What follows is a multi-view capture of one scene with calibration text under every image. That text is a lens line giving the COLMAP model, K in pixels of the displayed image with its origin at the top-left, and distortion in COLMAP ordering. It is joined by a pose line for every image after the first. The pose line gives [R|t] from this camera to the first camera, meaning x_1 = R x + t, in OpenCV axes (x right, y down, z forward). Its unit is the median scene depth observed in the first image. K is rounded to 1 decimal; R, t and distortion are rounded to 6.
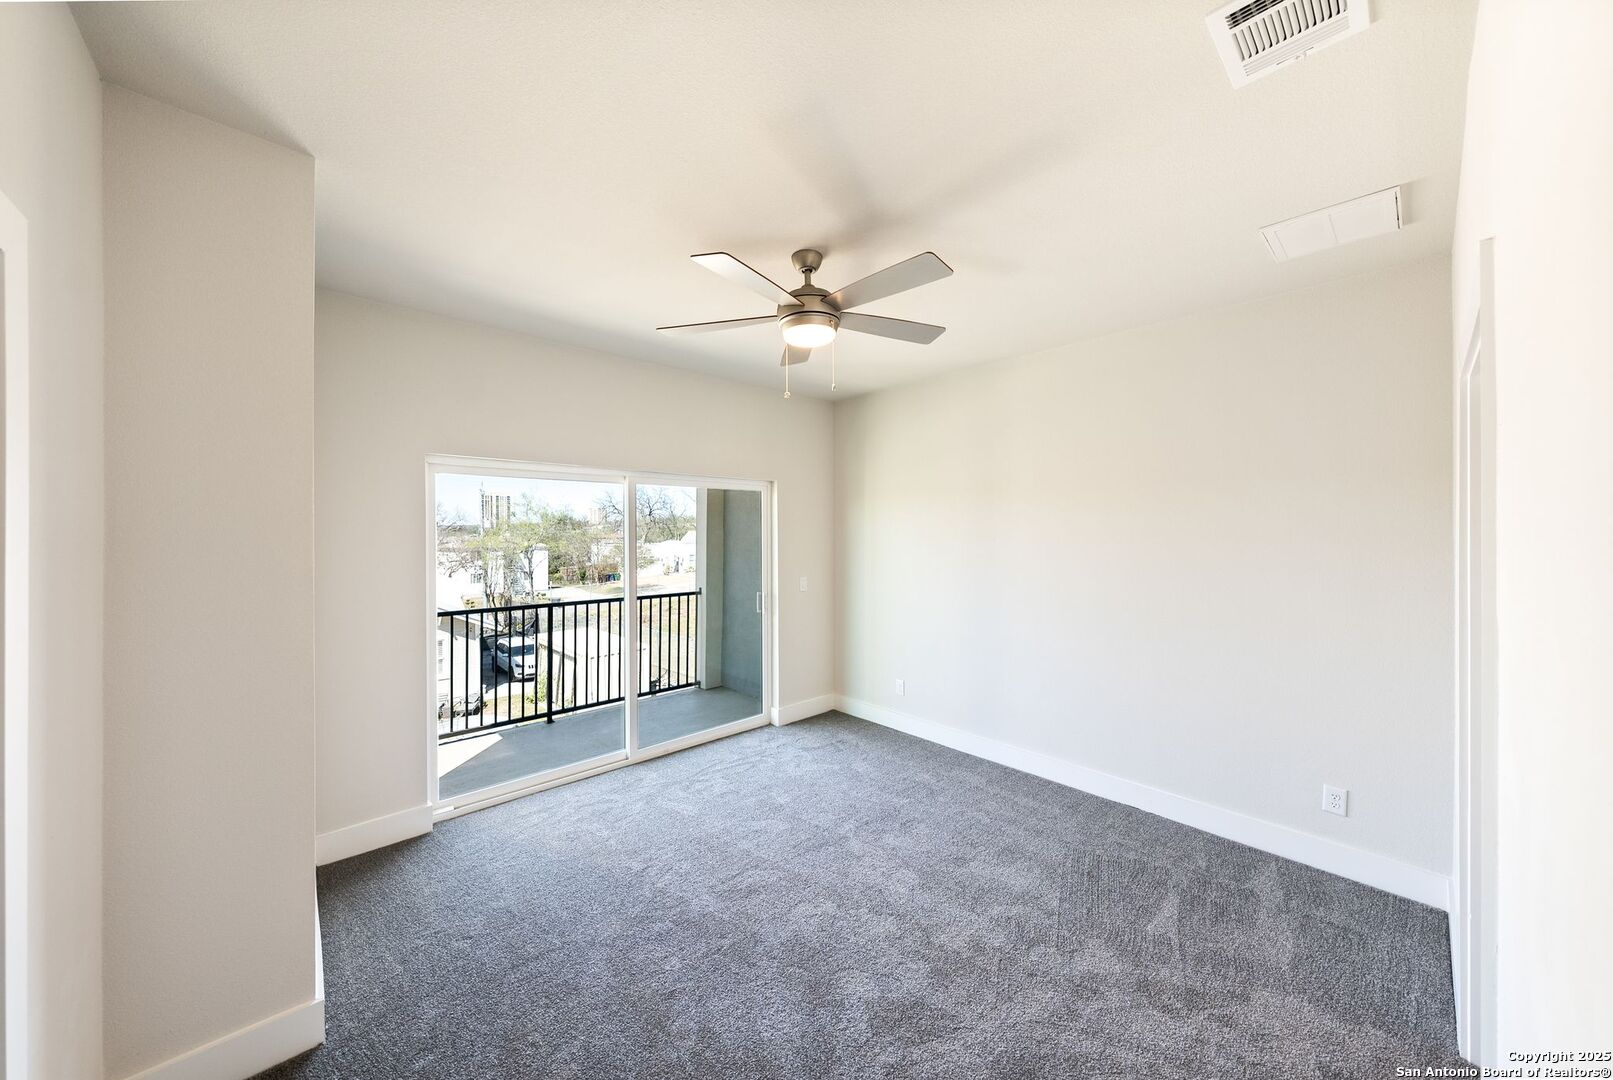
lens RADIAL K [[558.8, 0, 813.2], [0, 558.8, 542.6], [0, 0, 1]] dist [-0.000094, -0.000069]
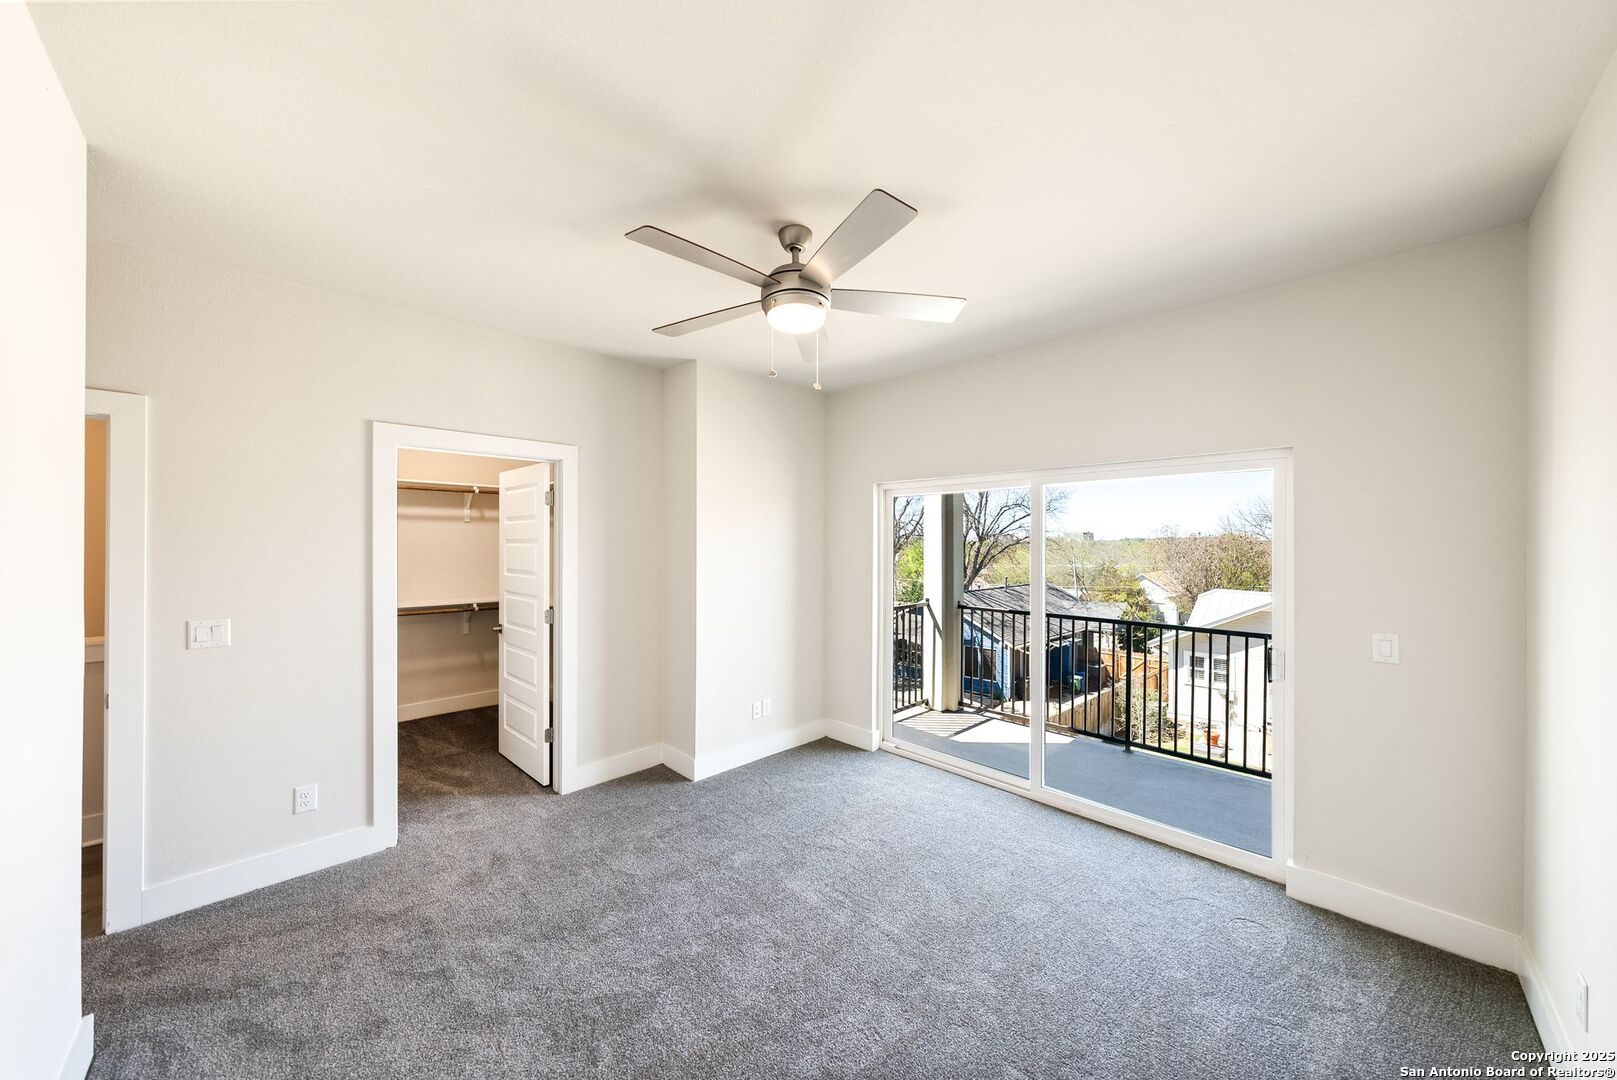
lens RADIAL K [[560.2, 0, 815.3], [0, 560.2, 542.7], [0, 0, 1]] dist [-0.000094, -0.000069]
pose [[0.026779, -0.001276, -0.999641, 0.557459], [-0.024658, 0.999694, -0.001937, -0.003987], [0.999337, 0.024701, 0.026740, 0.612248]]
